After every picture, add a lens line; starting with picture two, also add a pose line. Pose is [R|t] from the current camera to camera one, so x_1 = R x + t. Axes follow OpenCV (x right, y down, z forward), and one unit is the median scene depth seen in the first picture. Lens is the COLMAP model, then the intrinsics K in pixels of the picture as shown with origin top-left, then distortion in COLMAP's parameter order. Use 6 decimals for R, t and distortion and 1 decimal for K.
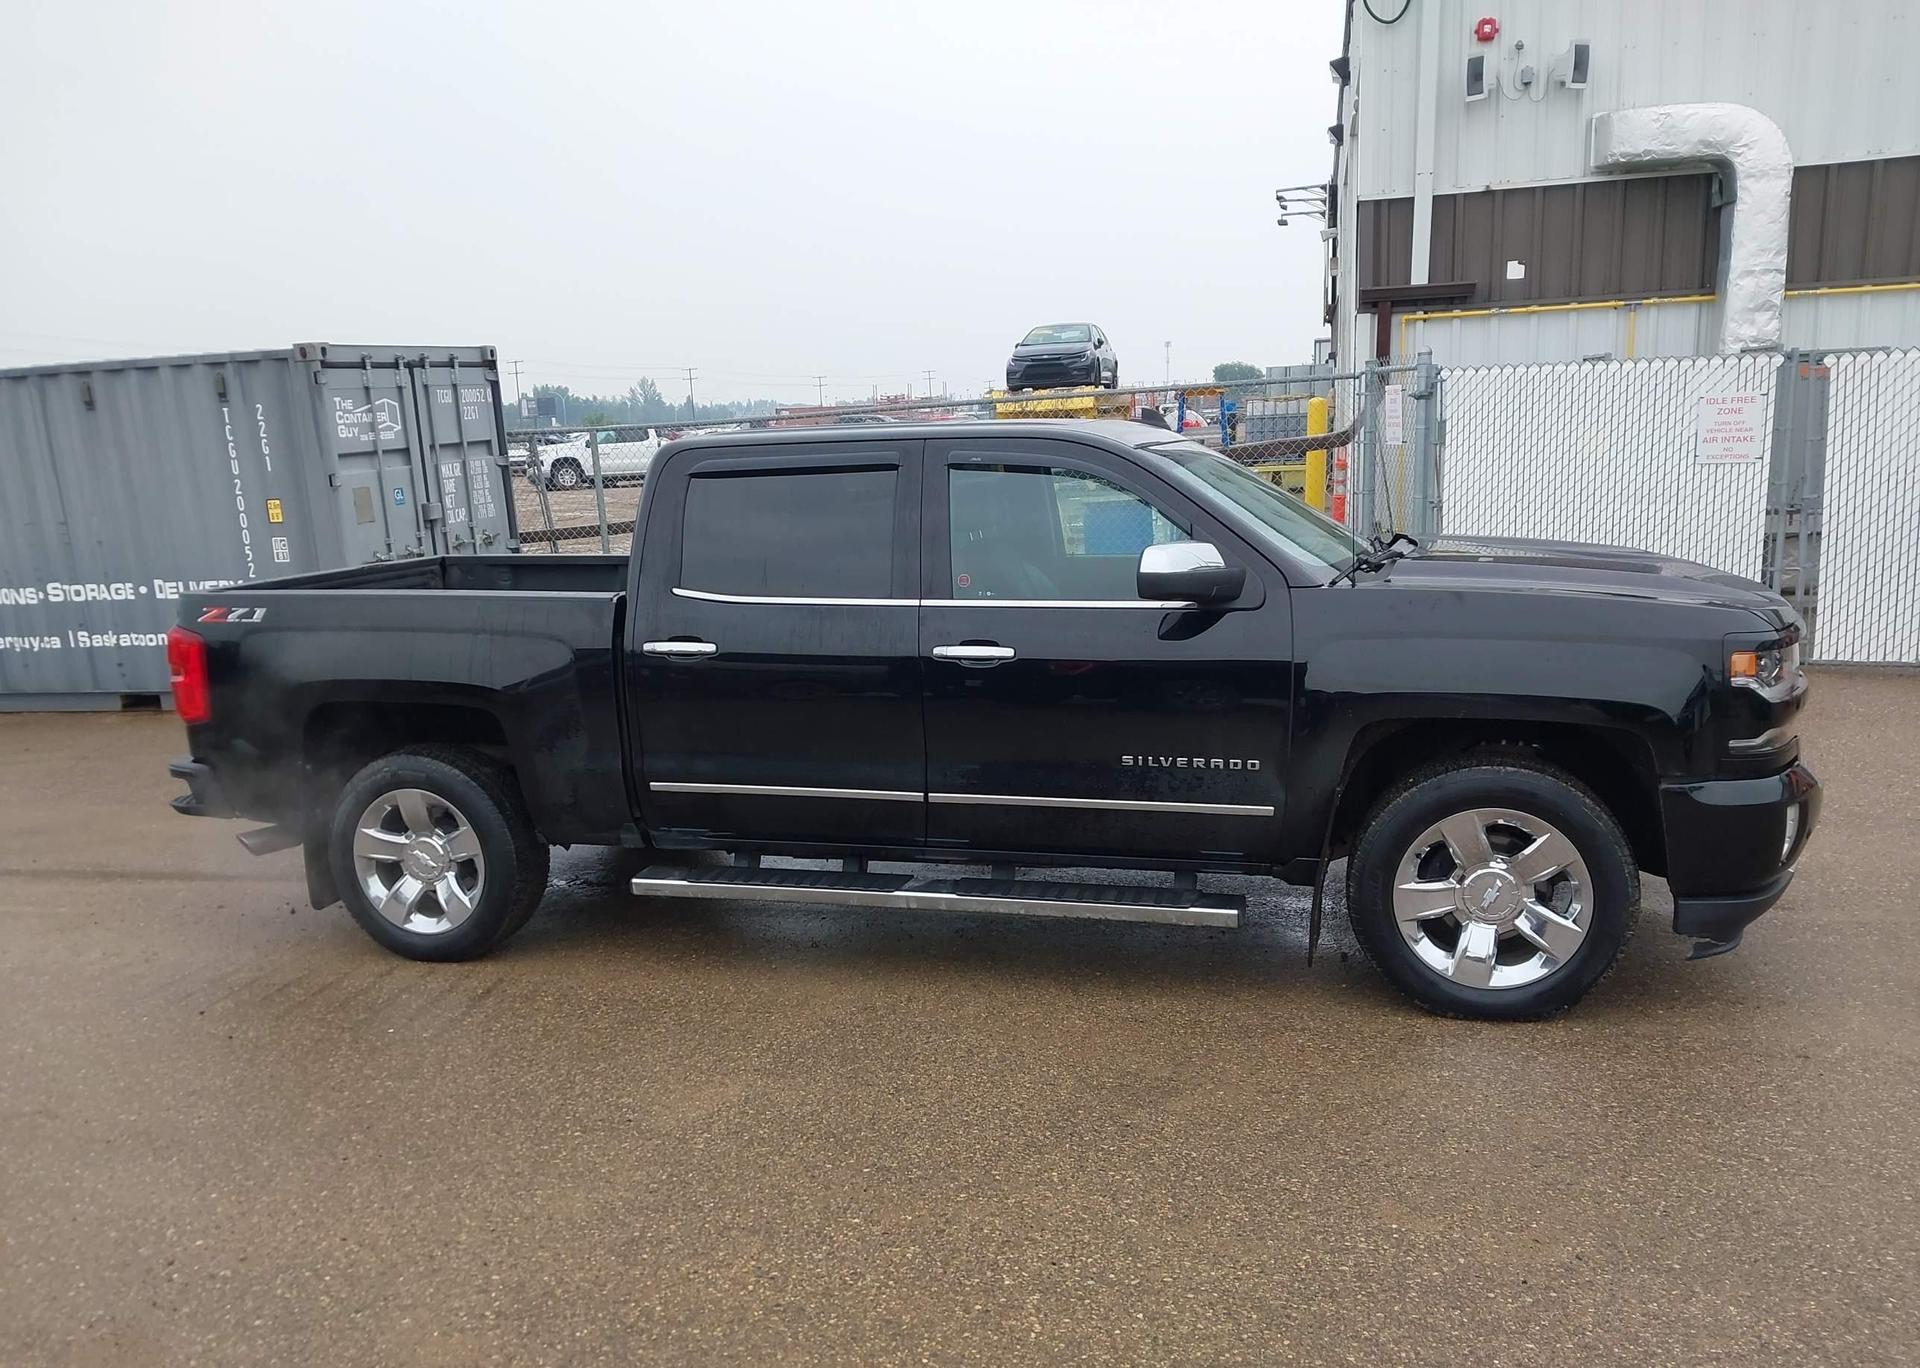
lens RADIAL K [[1493.8, 0, 899.1], [0, 1493.8, 683.7], [0, 0, 1]] dist [0.035002, -0.005721]
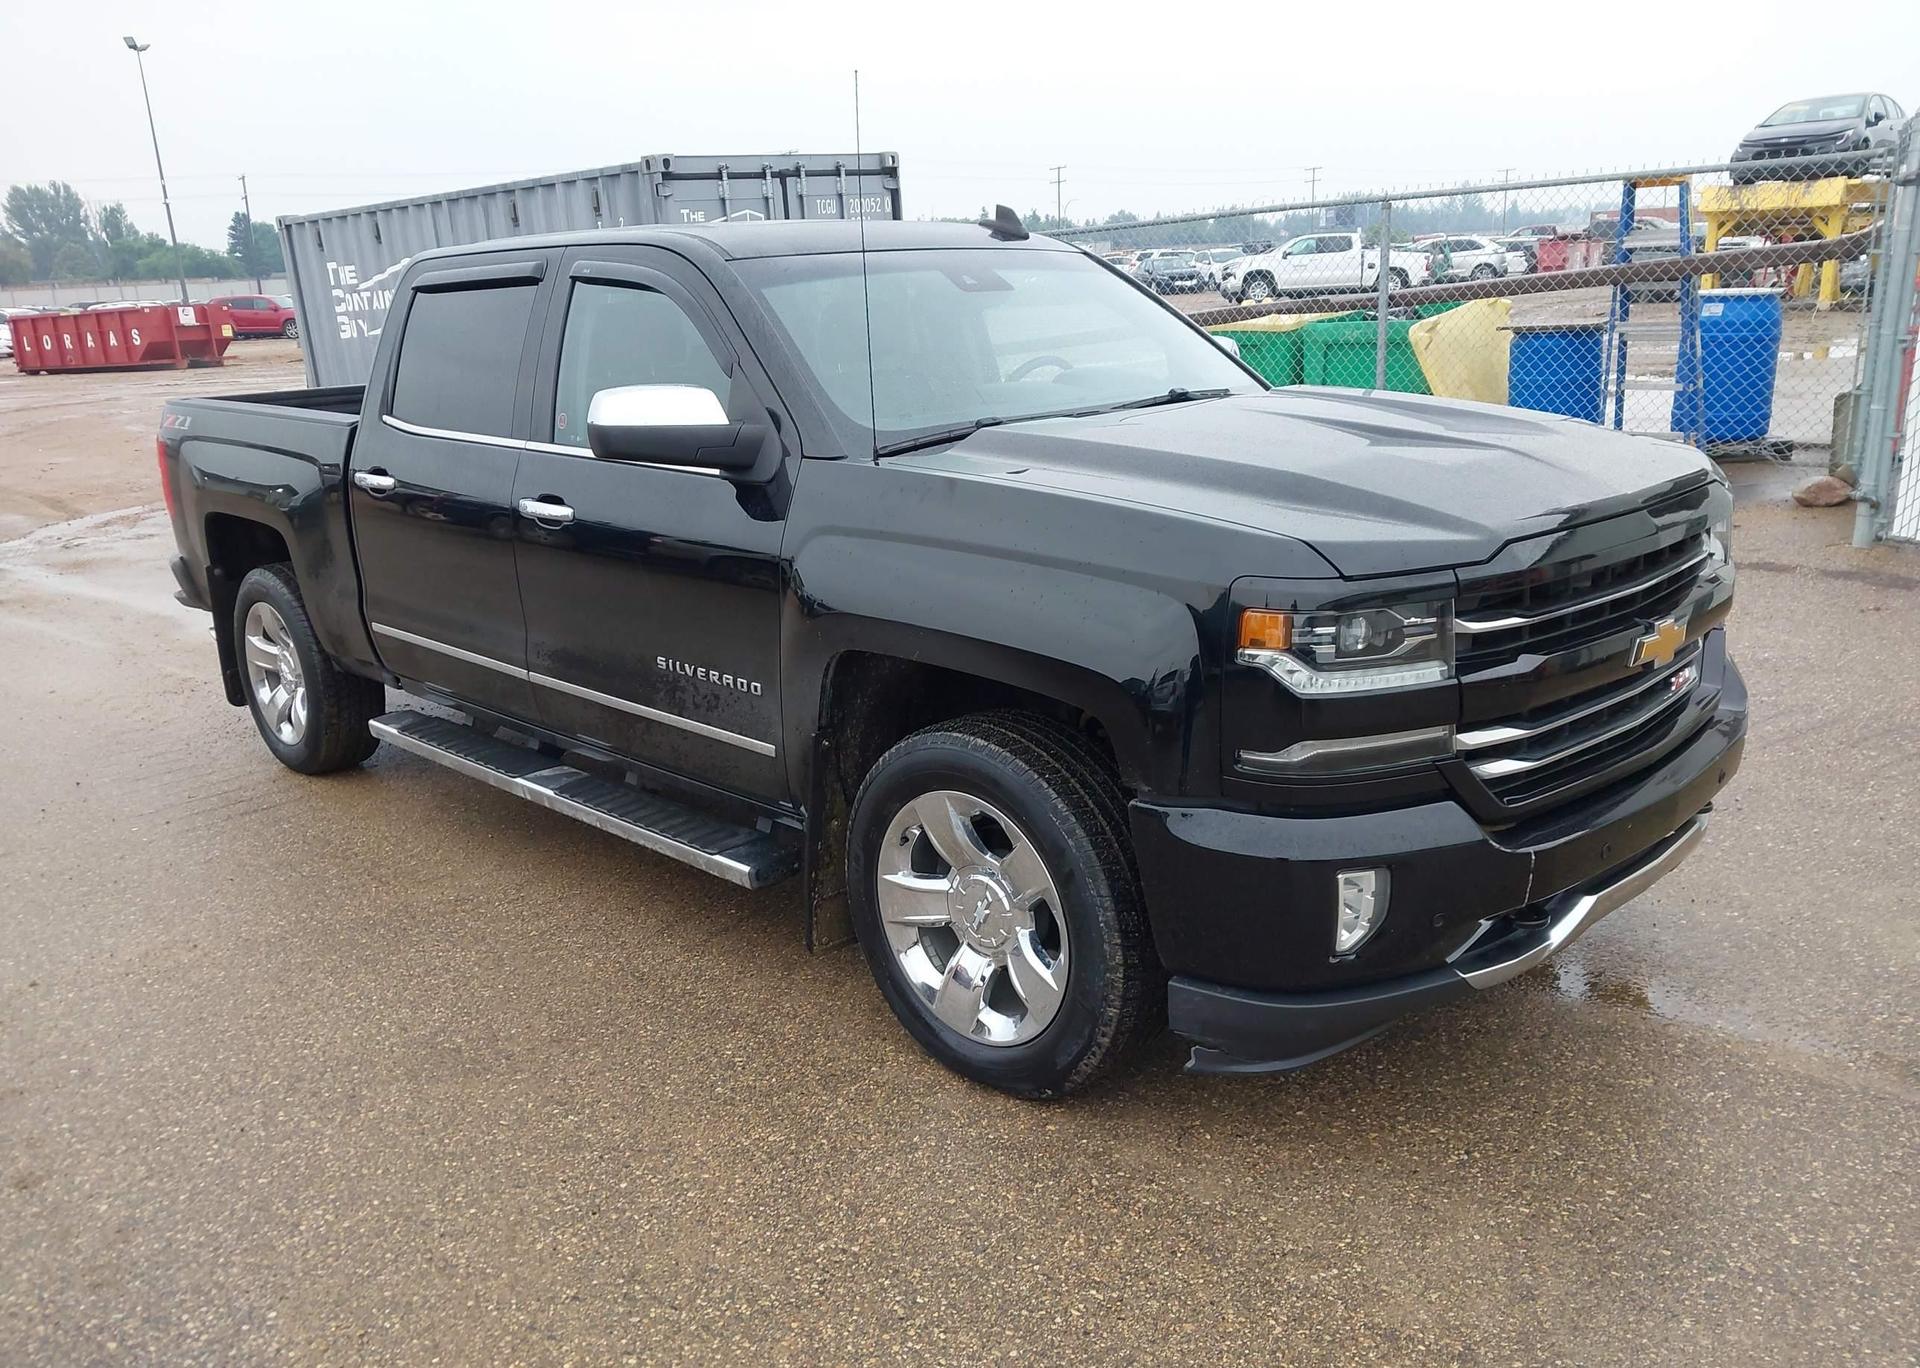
lens RADIAL K [[1492.4, 0, 913.3], [0, 1492.4, 704.6], [0, 0, 1]] dist [0.011923, -0.000375]
pose [[0.879301, 0.135621, -0.456549, 0.265785], [-0.074023, 0.985867, 0.150291, -0.023439], [0.470479, -0.098356, 0.876912, 0.150674]]
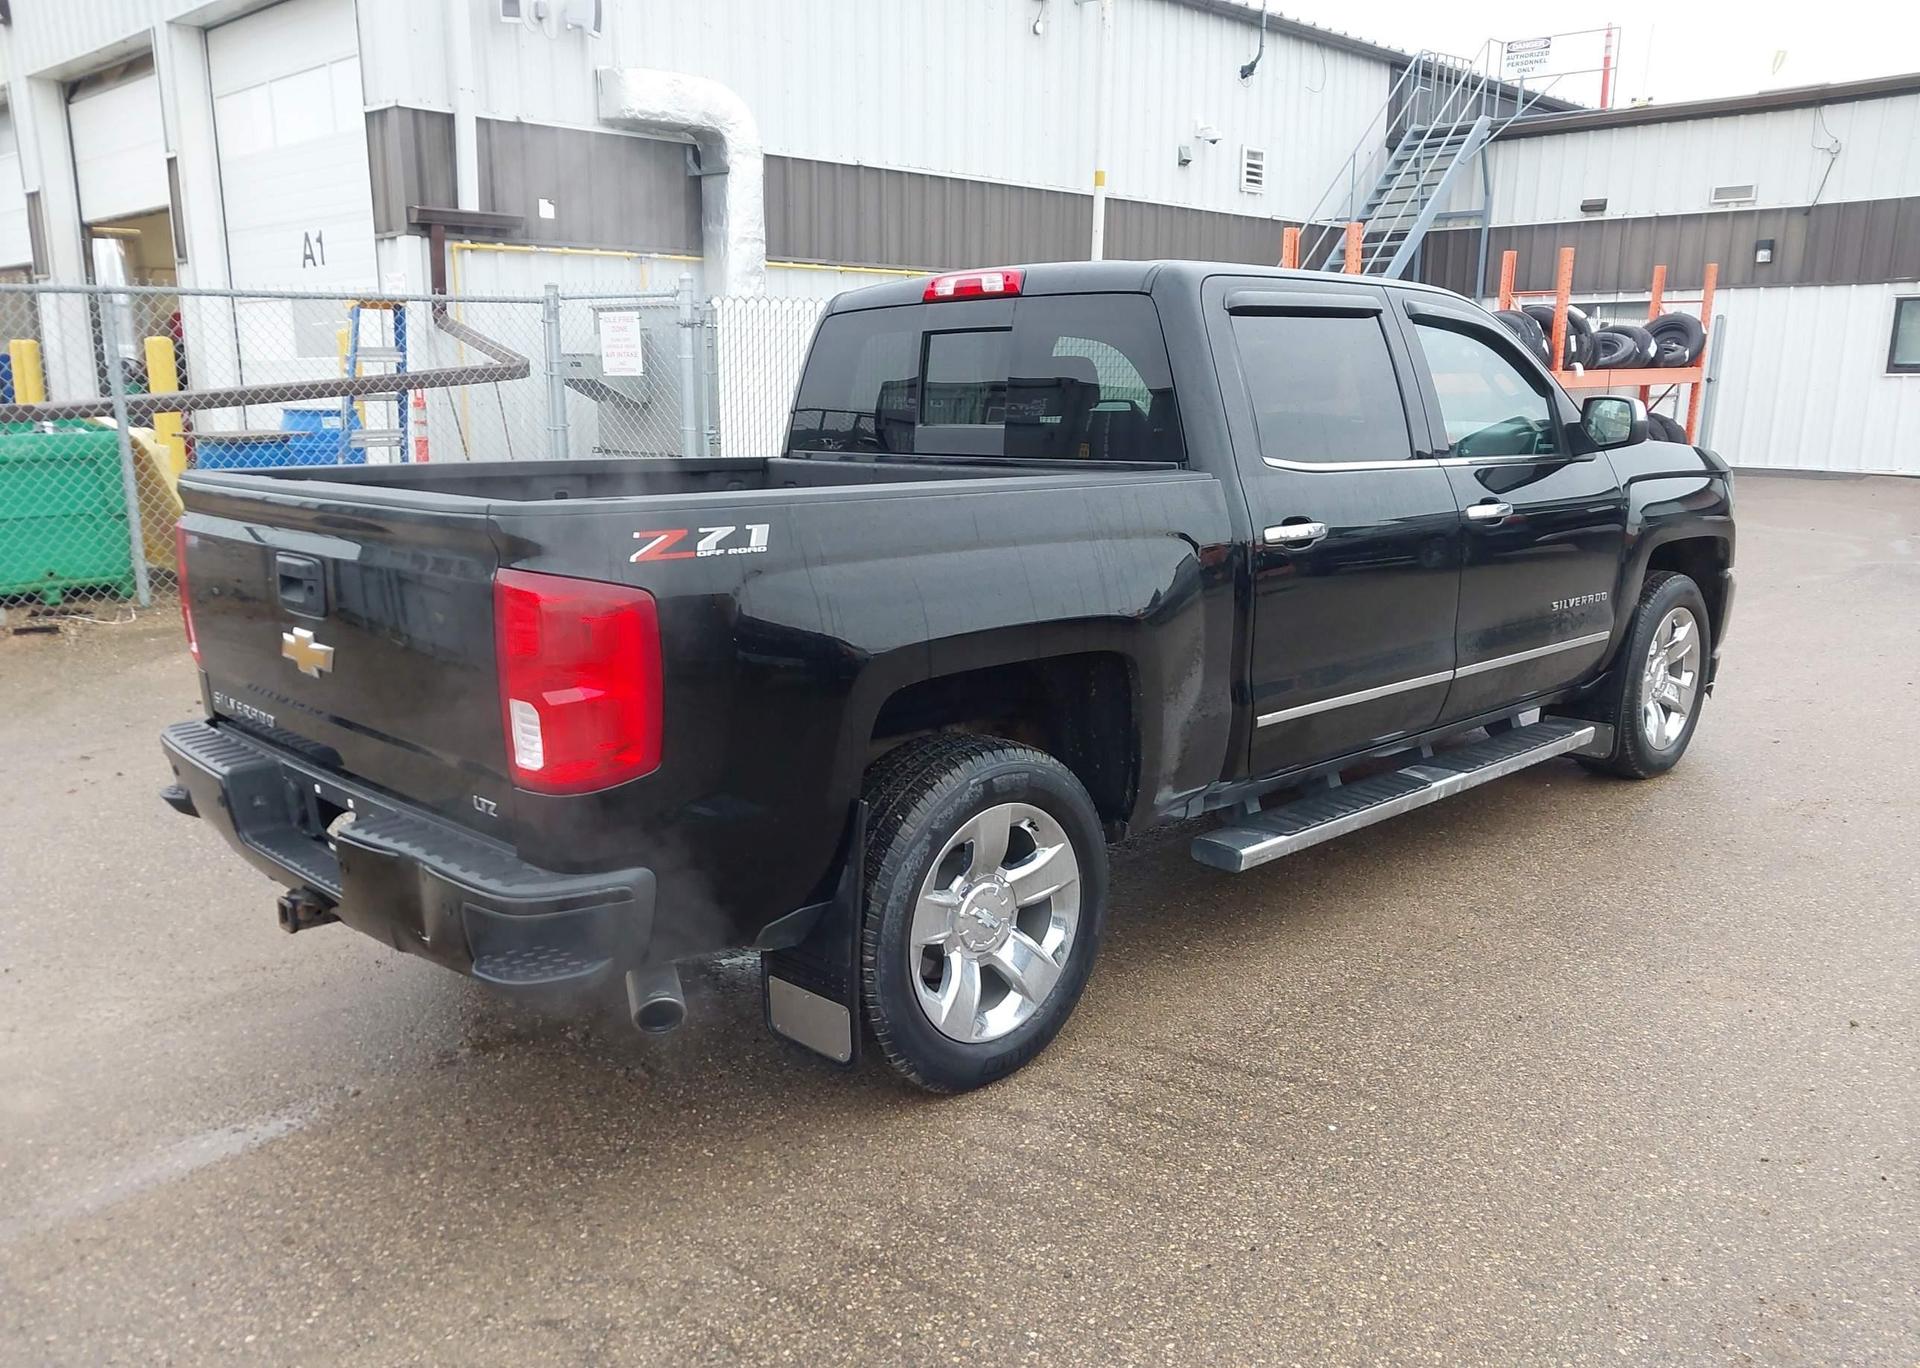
lens RADIAL K [[1532.4, 0, 883.3], [0, 1532.4, 708.2], [0, 0, 1]] dist [0.006682, 0.001283]
pose [[0.507664, -0.142563, 0.849678, -0.427154], [0.128537, 0.987710, 0.088925, -0.014913], [-0.851913, 0.064071, 0.519749, 0.353409]]
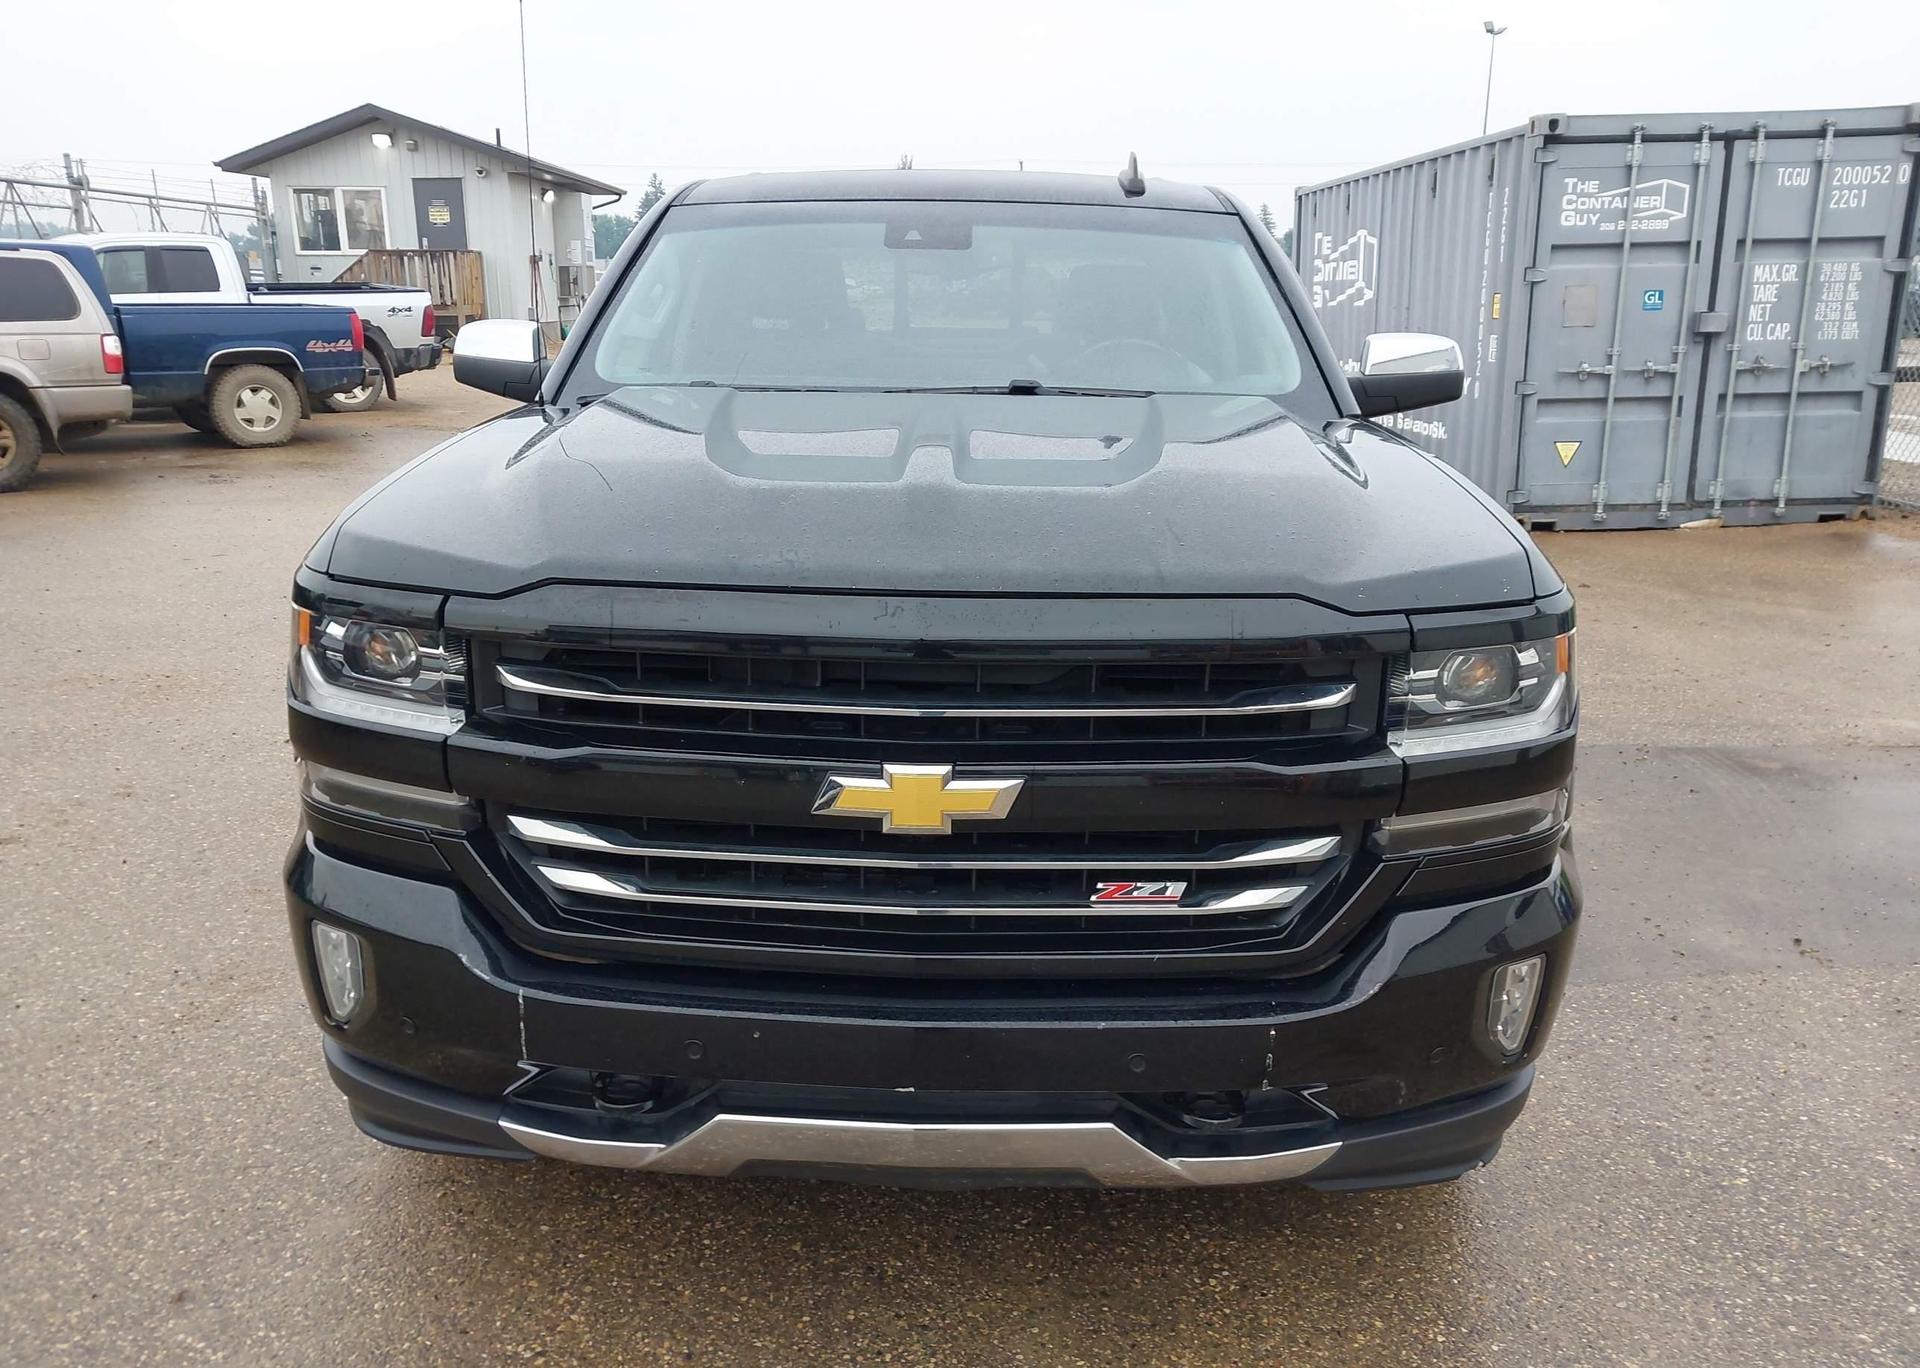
lens RADIAL K [[1537.1, 0, 960.0], [0, 1537.1, 684.0], [0, 0, 1]] dist [0.005020, -0.000169]
pose [[0.300398, 0.285126, -0.910200, 0.414864], [-0.179853, 0.954088, 0.239517, -0.059265], [0.936704, 0.091752, 0.337887, 0.384480]]
